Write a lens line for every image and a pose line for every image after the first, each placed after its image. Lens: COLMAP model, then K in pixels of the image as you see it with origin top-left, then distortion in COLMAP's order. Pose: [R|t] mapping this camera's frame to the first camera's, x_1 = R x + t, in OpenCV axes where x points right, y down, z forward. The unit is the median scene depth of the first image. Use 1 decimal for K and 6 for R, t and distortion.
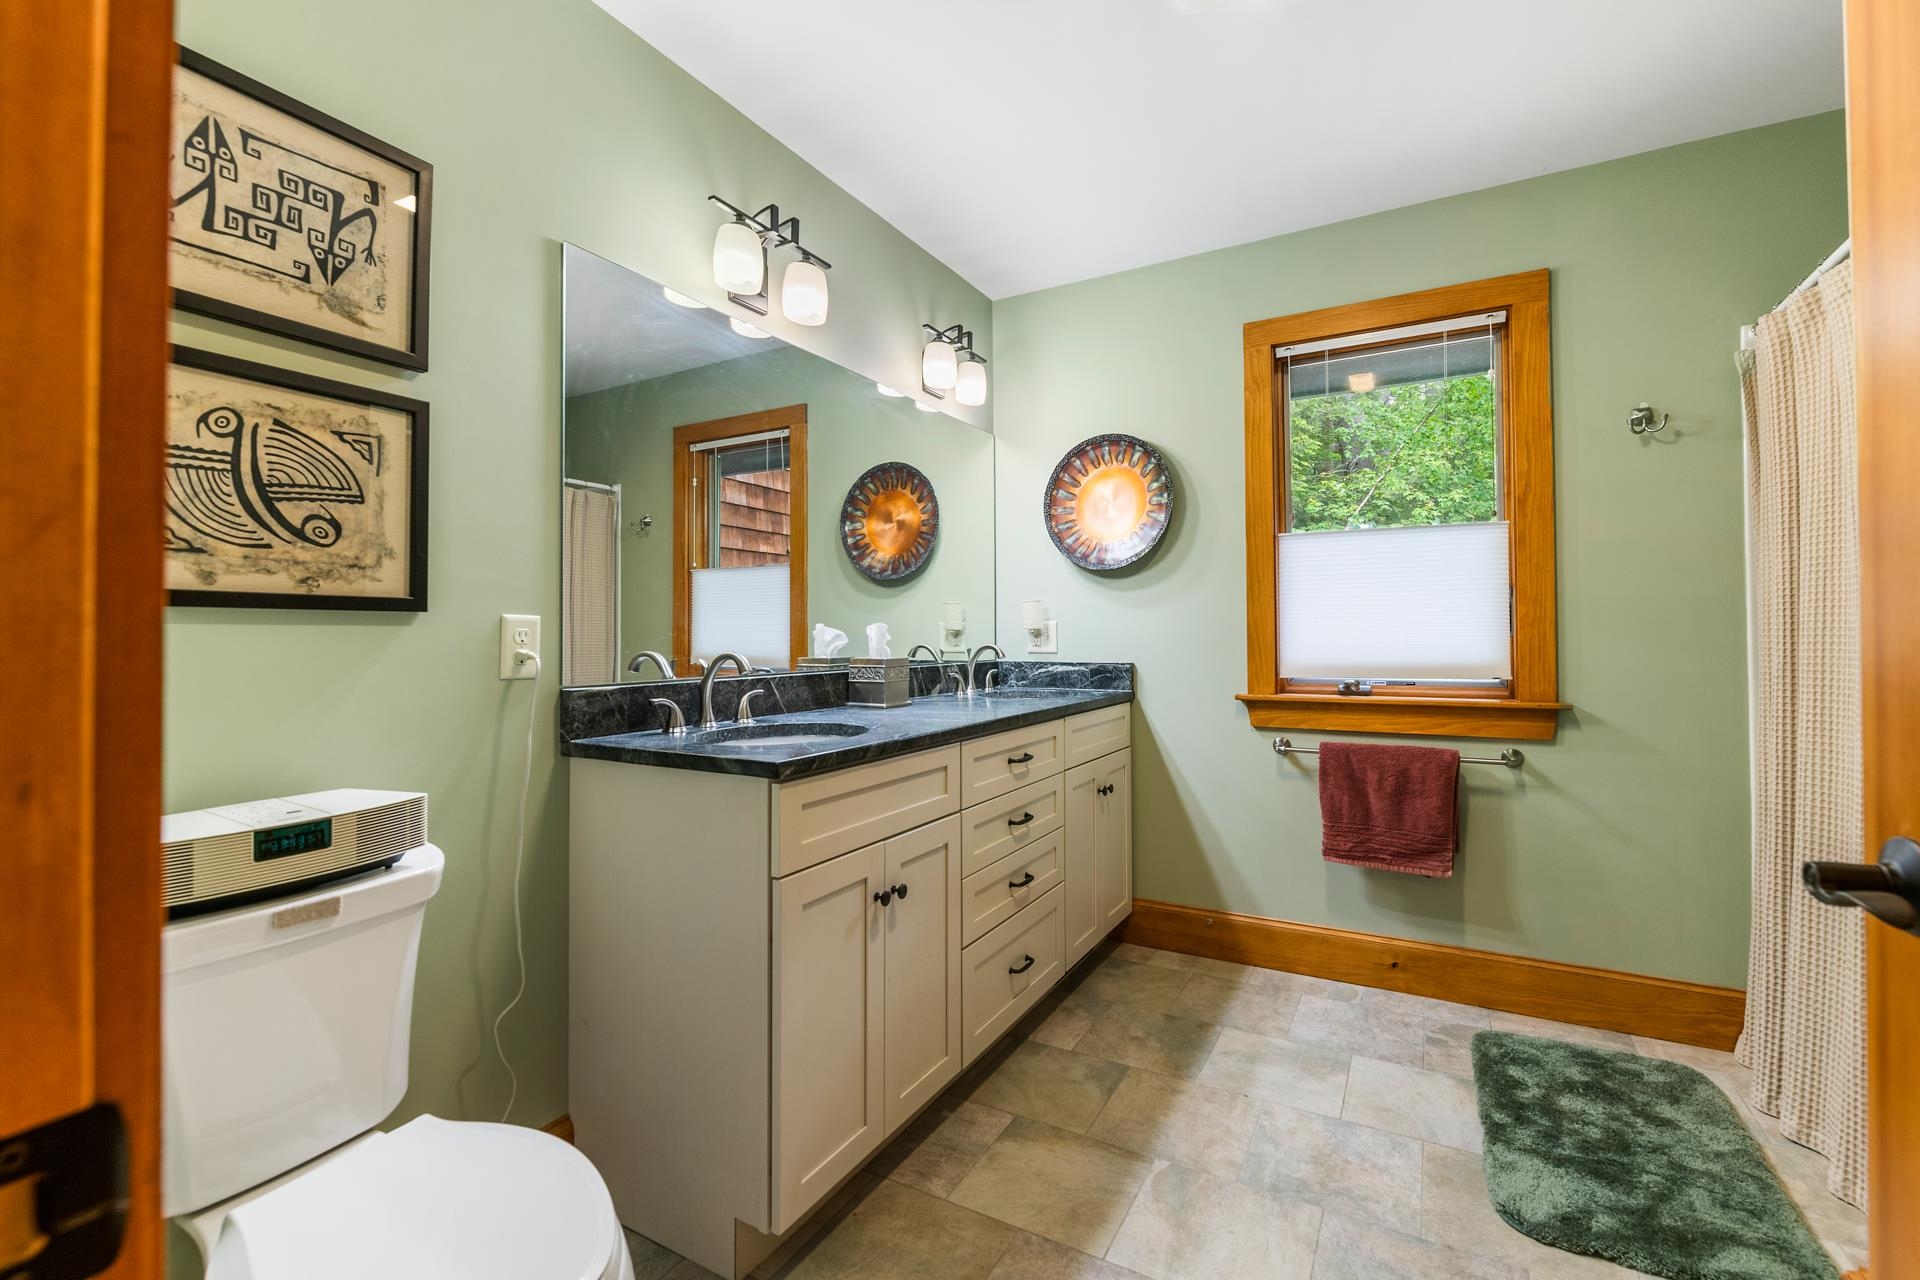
lens RADIAL K [[825.2, 0, 969.1], [0, 825.2, 619.5], [0, 0, 1]] dist [0.000563, -0.000838]
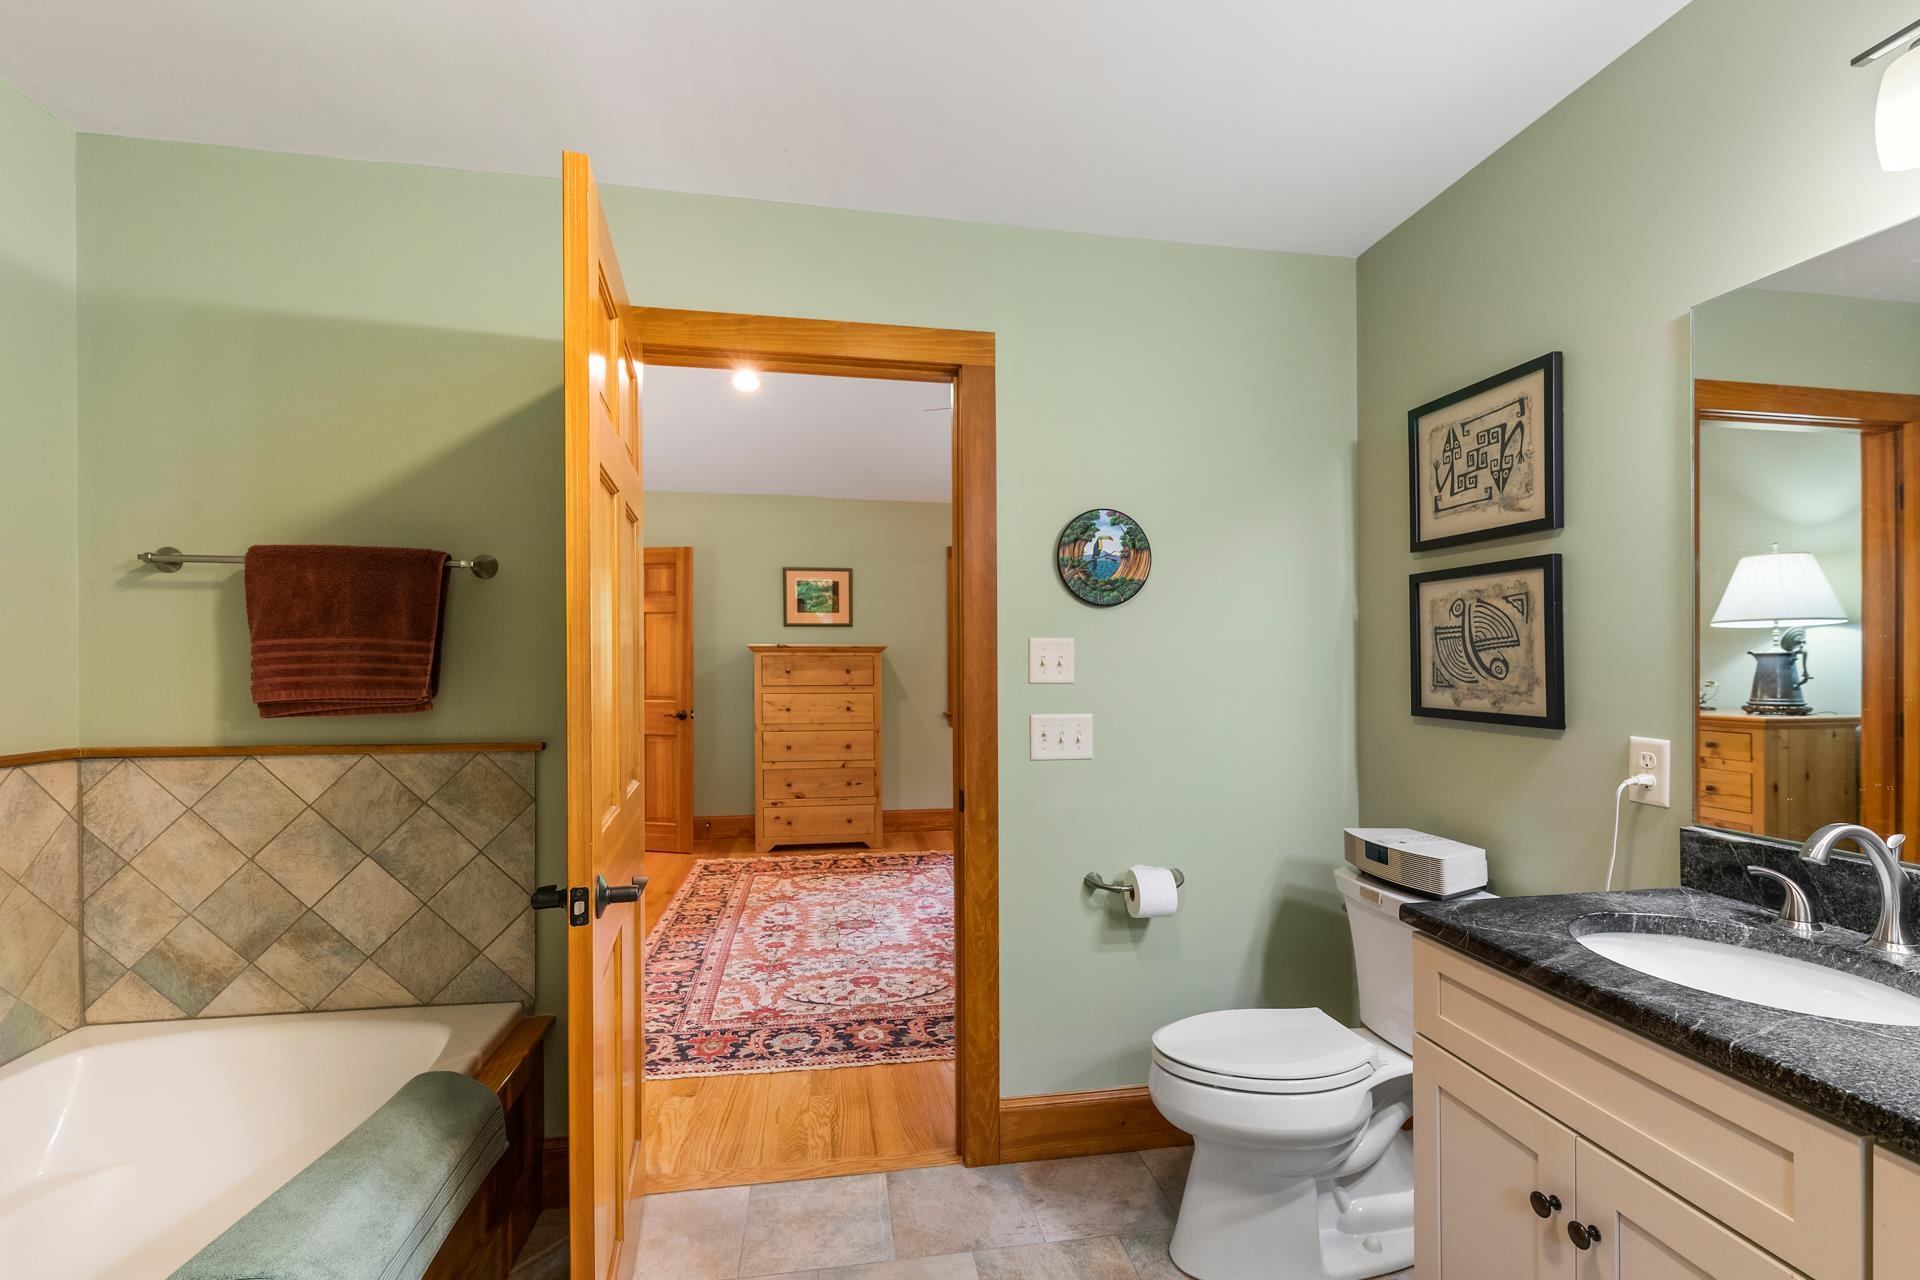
lens RADIAL K [[847.0, 0, 972.9], [0, 847.0, 647.9], [0, 0, 1]] dist [-0.001854, -0.000813]
pose [[-0.772084, -0.001895, -0.635518, 0.853911], [0.019006, 0.999479, -0.026071, -0.123082], [0.635236, -0.032208, -0.771646, 1.559232]]
